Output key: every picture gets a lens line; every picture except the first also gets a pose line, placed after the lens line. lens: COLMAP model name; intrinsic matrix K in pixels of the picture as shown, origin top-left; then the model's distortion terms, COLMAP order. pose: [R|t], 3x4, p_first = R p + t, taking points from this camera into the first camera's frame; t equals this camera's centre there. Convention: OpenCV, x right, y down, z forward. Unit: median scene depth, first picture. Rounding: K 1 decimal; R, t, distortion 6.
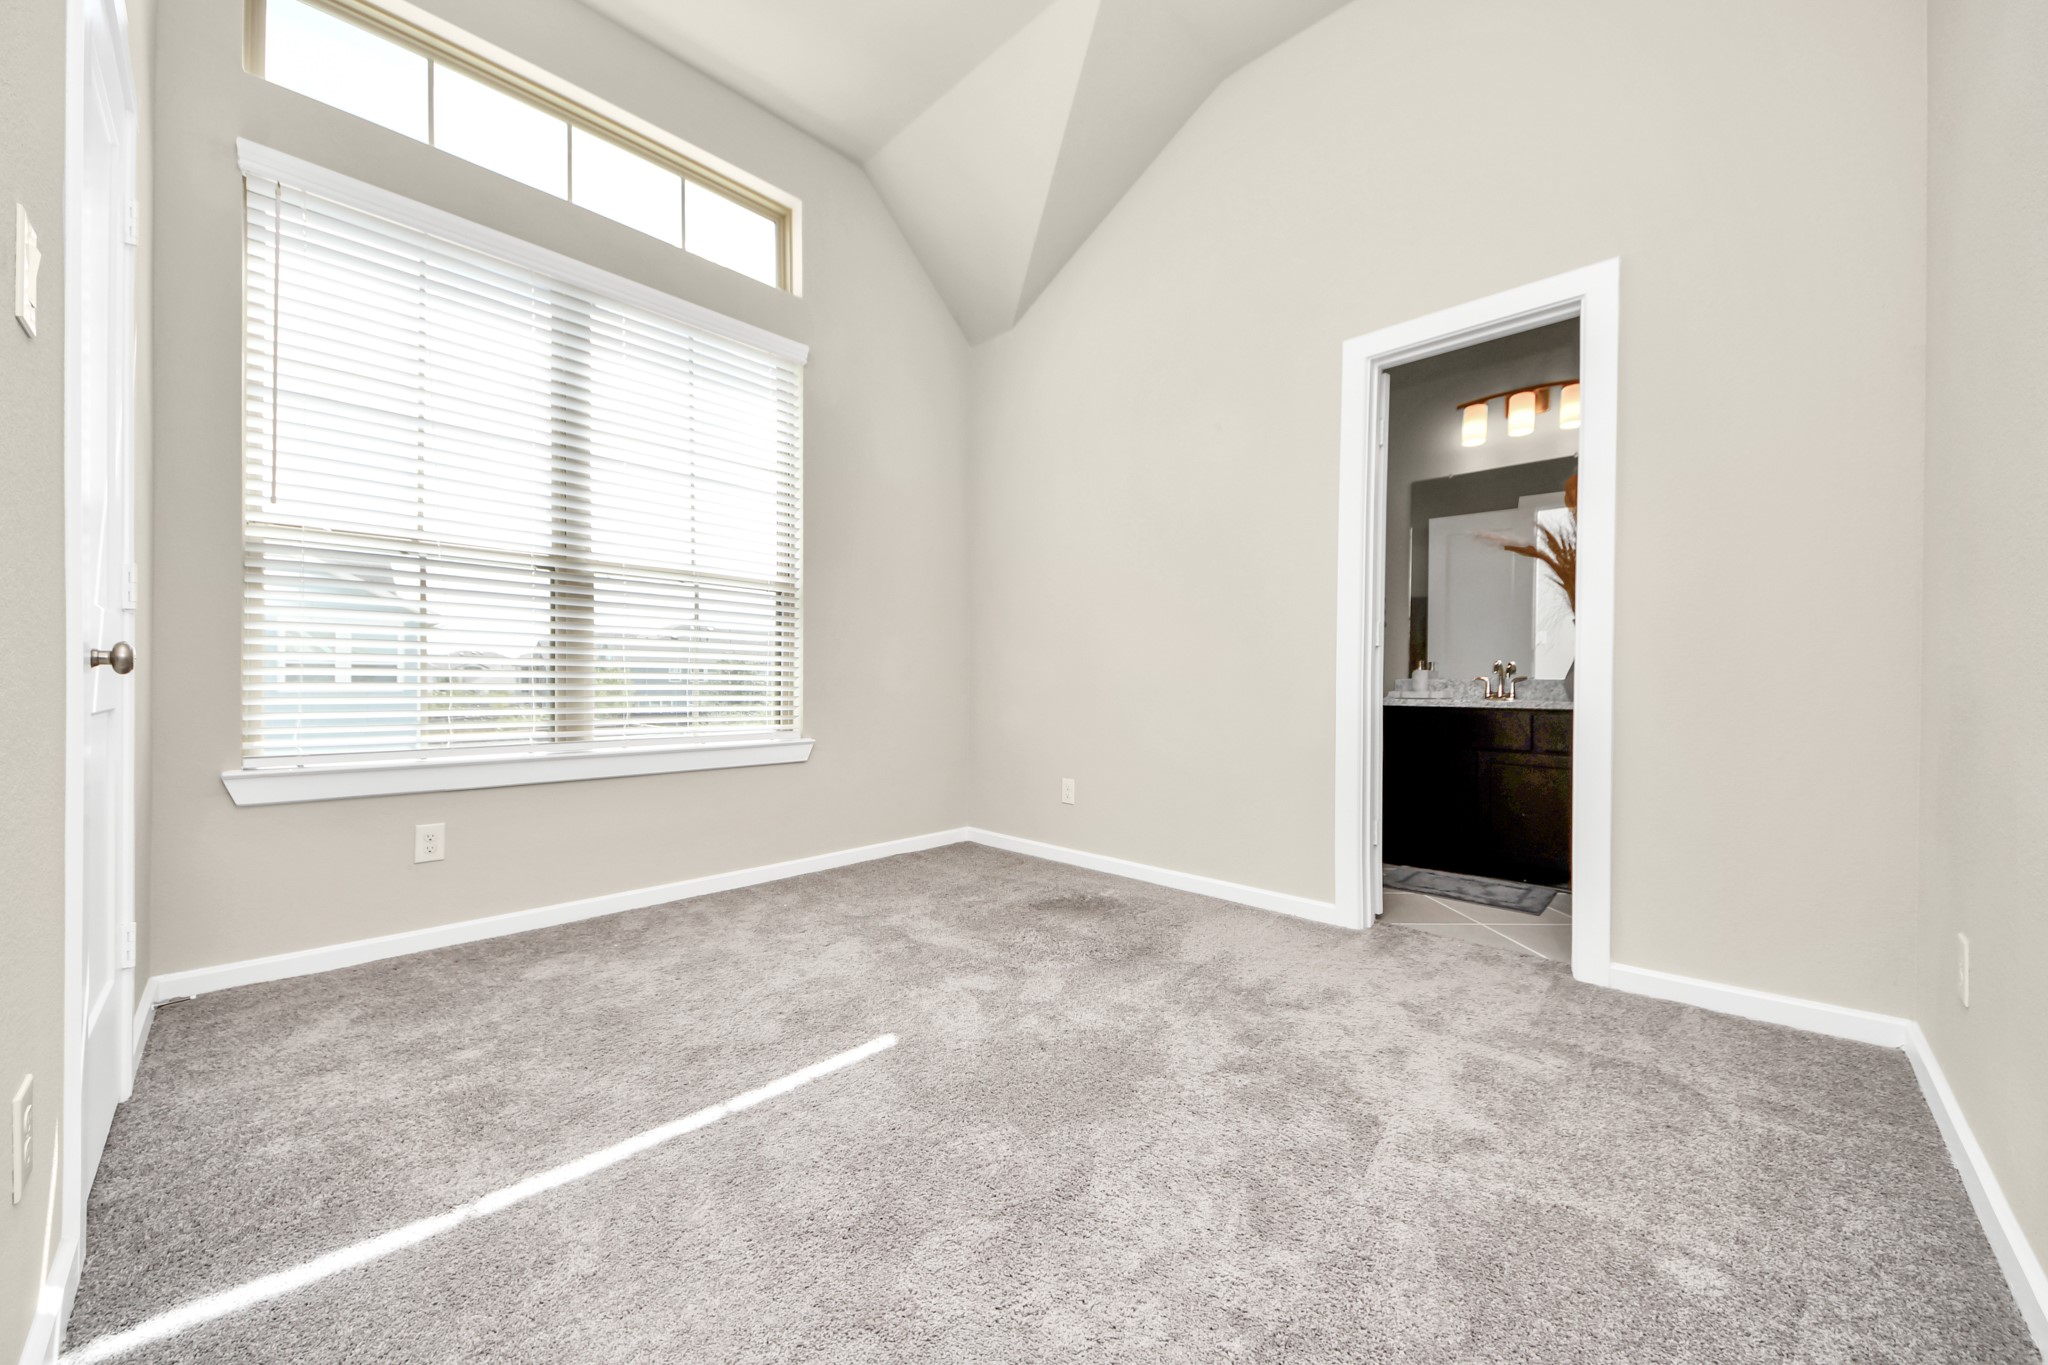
lens RADIAL K [[733.8, 0, 1028.7], [0, 733.8, 682.6], [0, 0, 1]] dist [-0.022010, -0.000833]
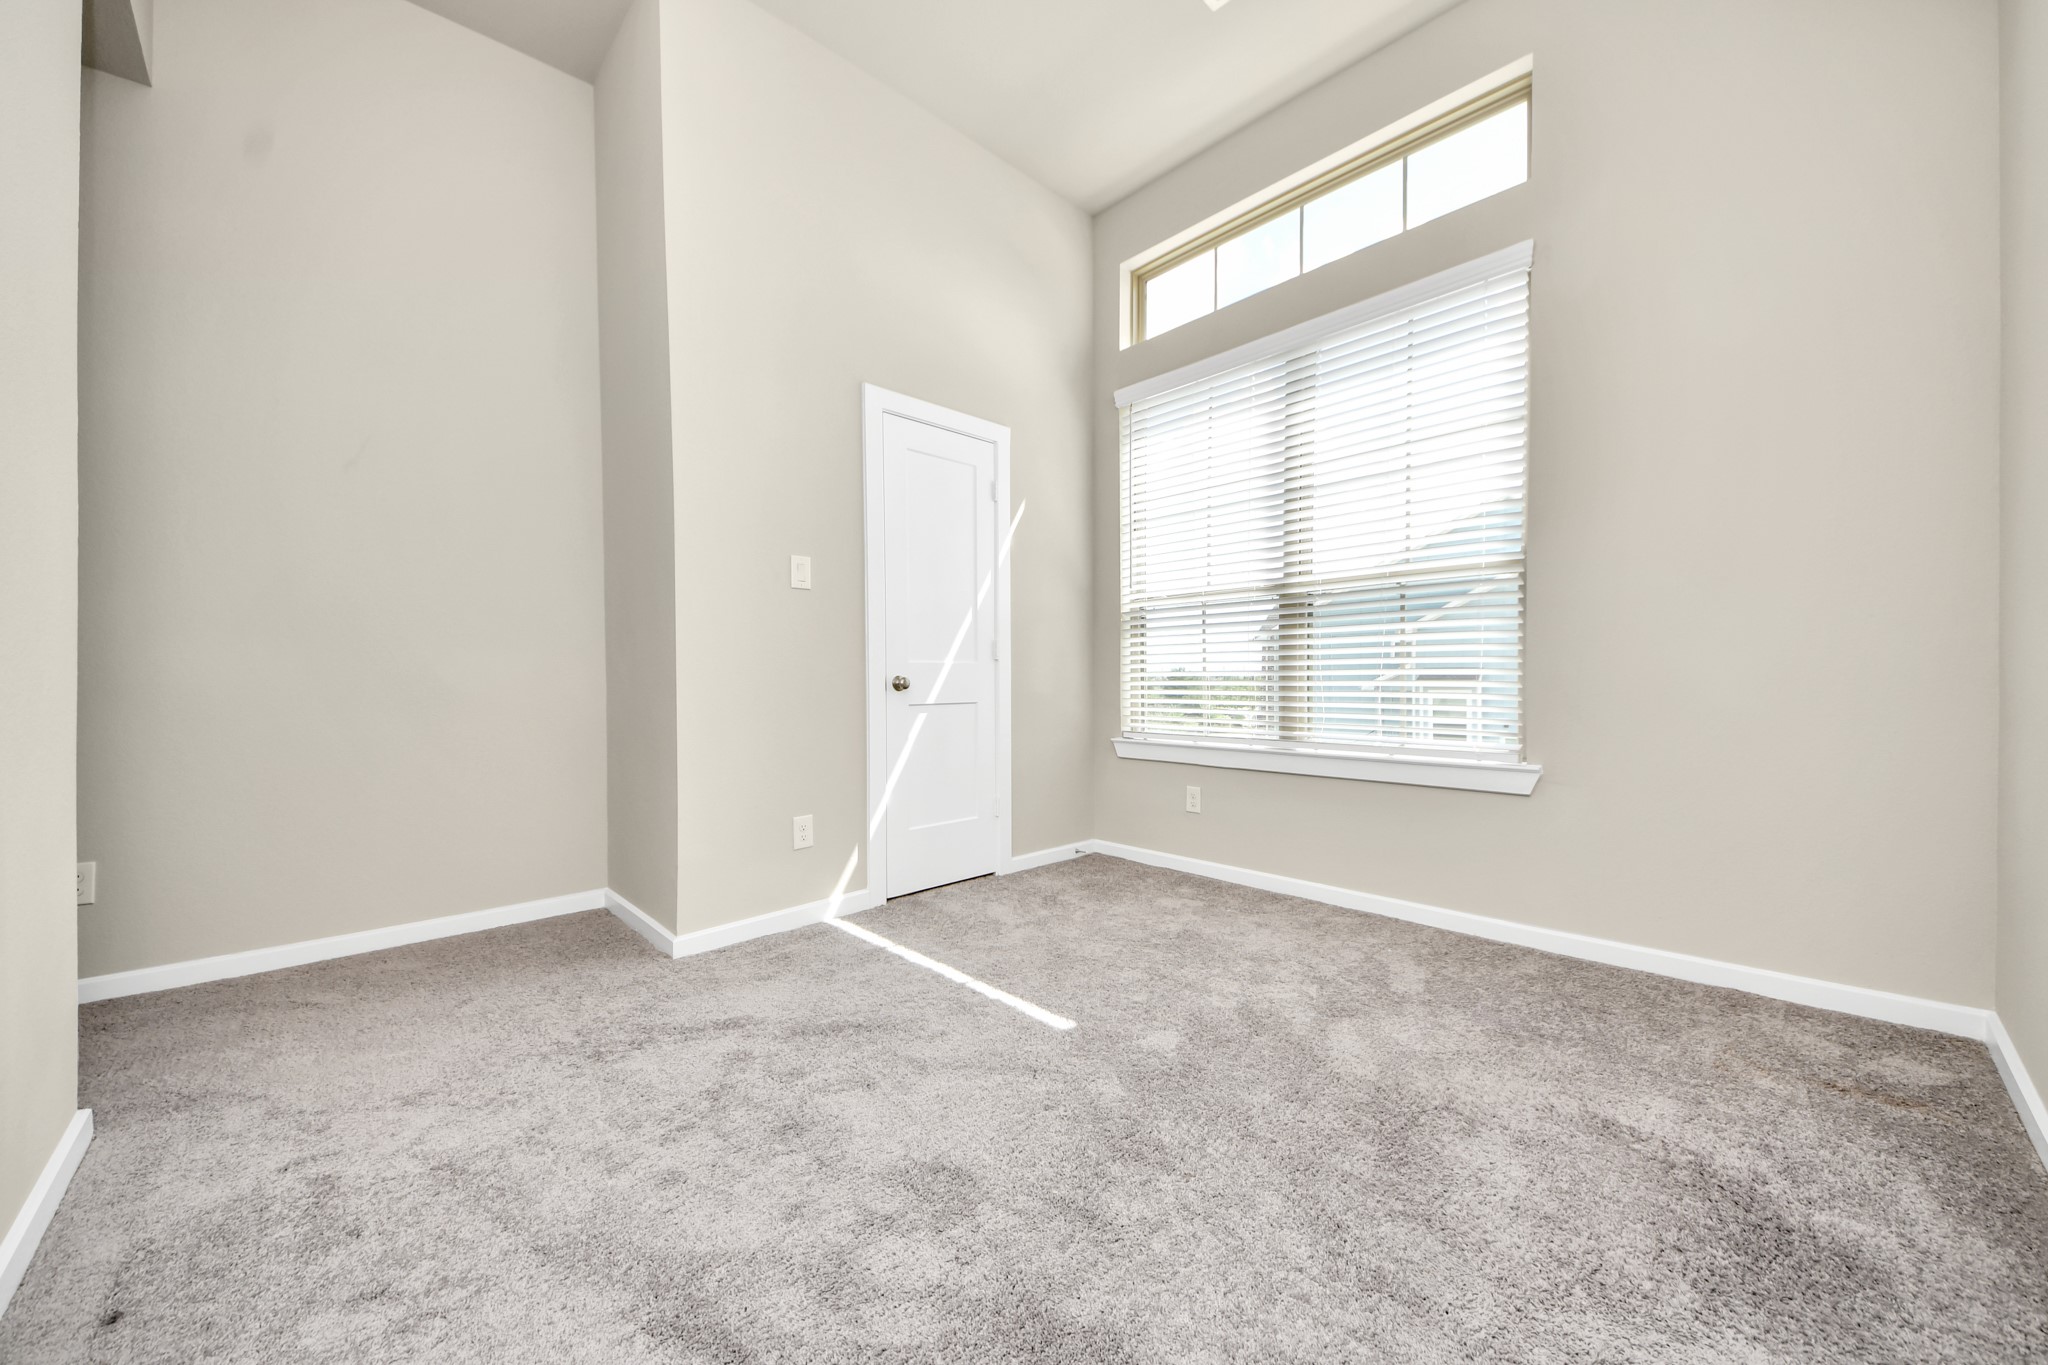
lens RADIAL K [[733.8, 0, 1029.3], [0, 733.8, 687.3], [0, 0, 1]] dist [-0.022010, -0.000833]
pose [[-0.071574, -0.002364, -0.997432, 0.623891], [0.000715, 0.999997, -0.002421, -0.002246], [0.997435, -0.000886, -0.071572, 0.725288]]
